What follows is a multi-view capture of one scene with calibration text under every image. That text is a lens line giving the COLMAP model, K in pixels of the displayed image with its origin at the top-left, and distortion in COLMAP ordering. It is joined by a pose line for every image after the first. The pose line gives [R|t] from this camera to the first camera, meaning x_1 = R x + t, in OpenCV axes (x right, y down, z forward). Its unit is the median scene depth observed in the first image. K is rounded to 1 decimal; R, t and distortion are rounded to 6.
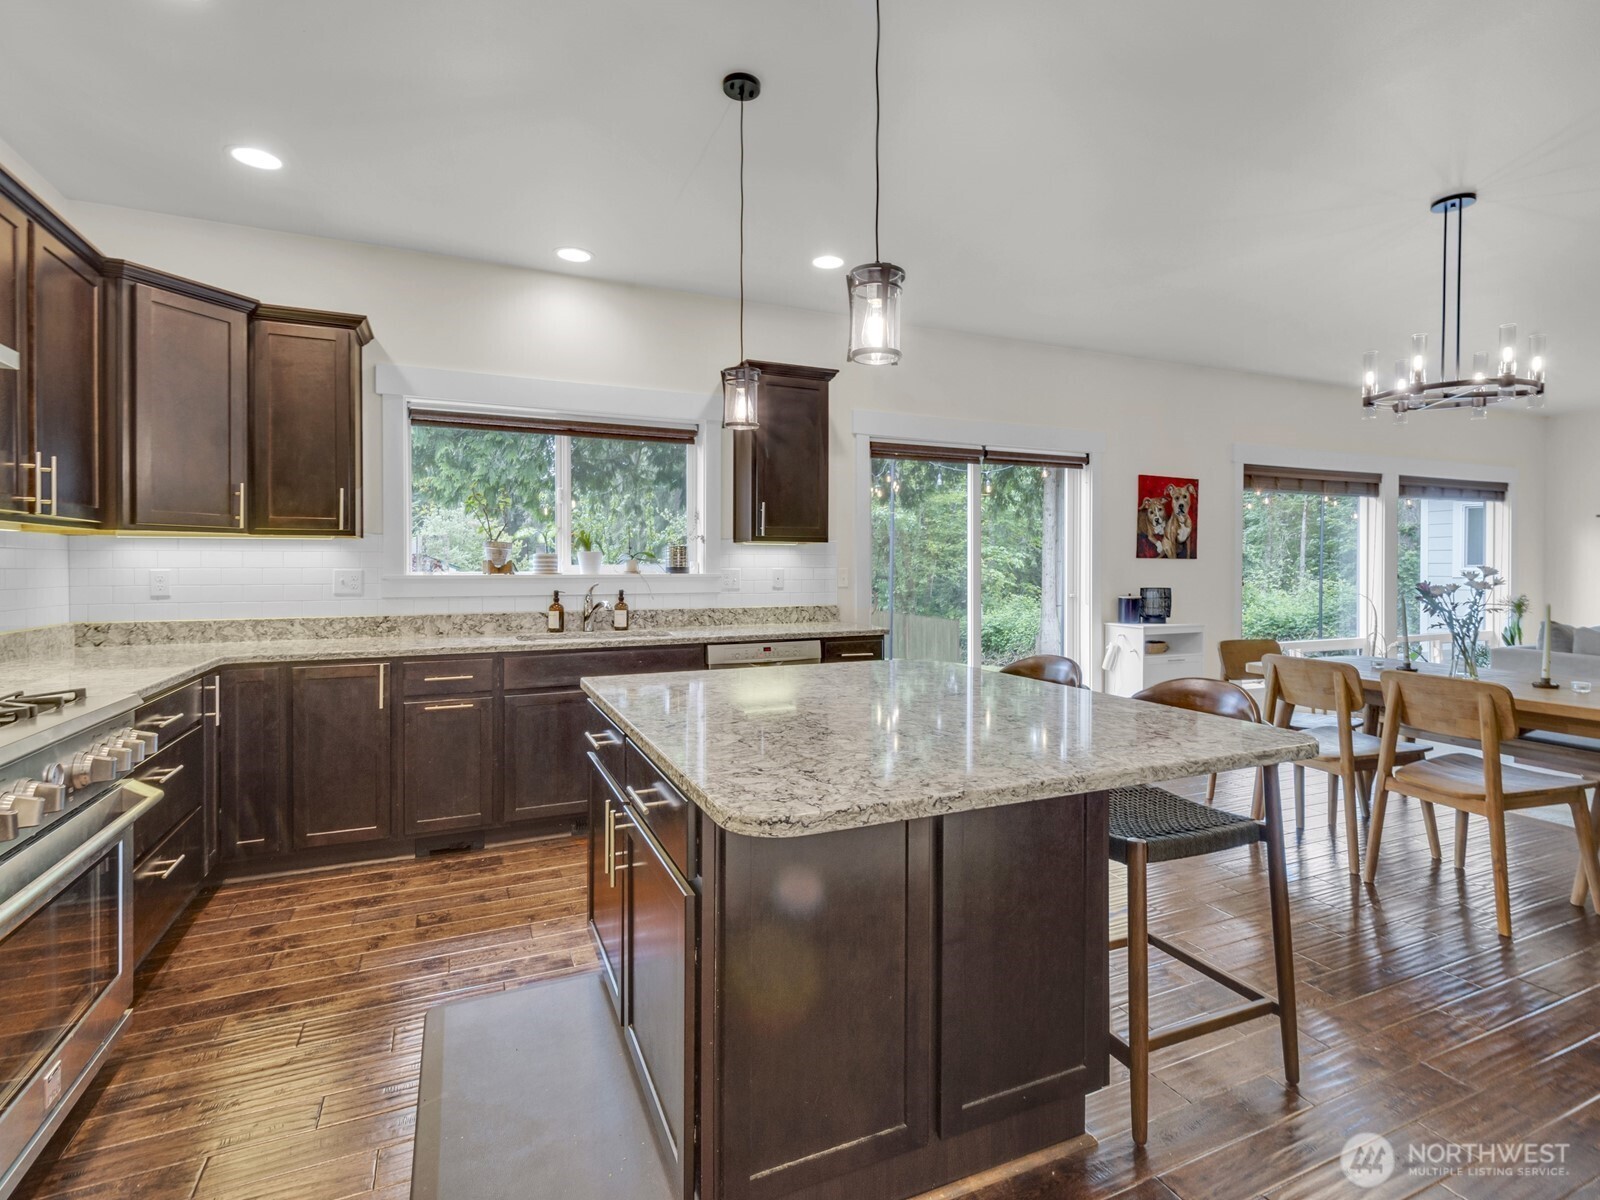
lens RADIAL K [[792.9, 0, 809.4], [0, 792.9, 574.4], [0, 0, 1]] dist [-0.001136, -0.000698]
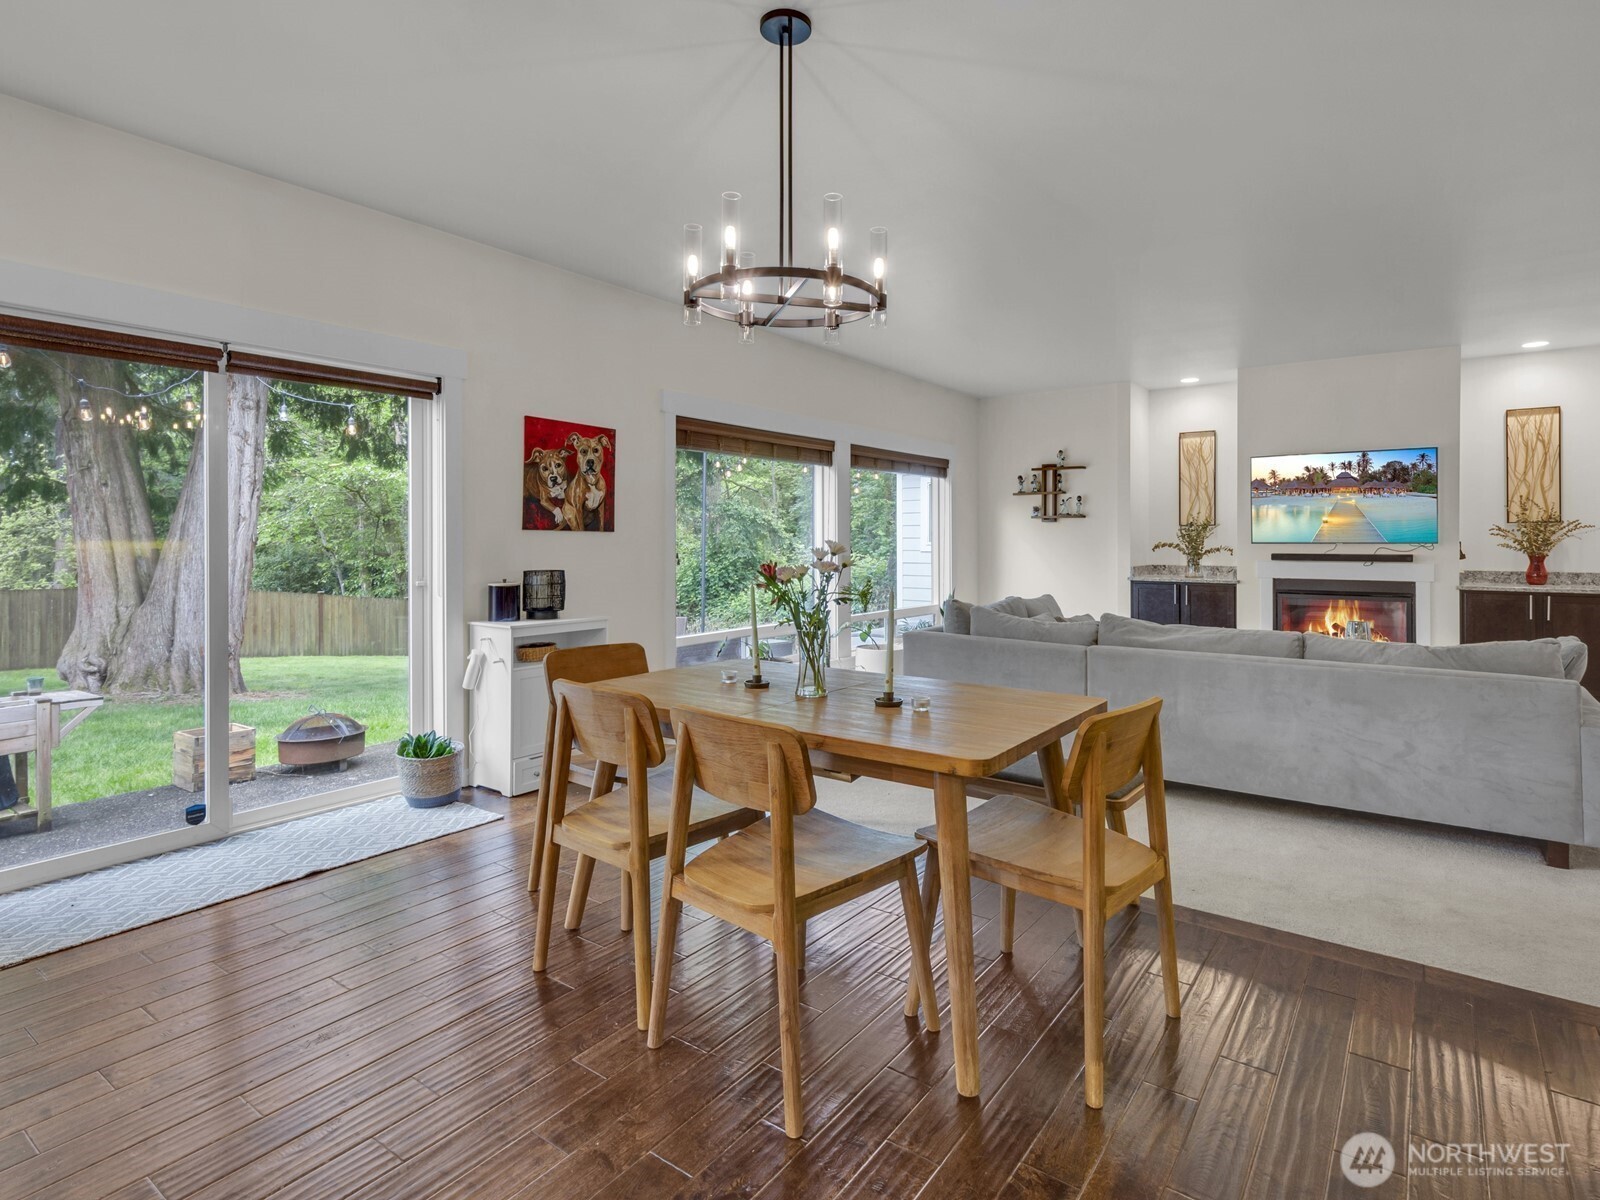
lens RADIAL K [[826.9, 0, 835.4], [0, 826.9, 548.3], [0, 0, 1]] dist [0.005668, 0.000912]
pose [[0.860333, -0.005364, 0.509704, 0.271688], [0.005976, 0.999982, 0.000435, -0.002343], [-0.509698, 0.002672, 0.860349, 0.197682]]
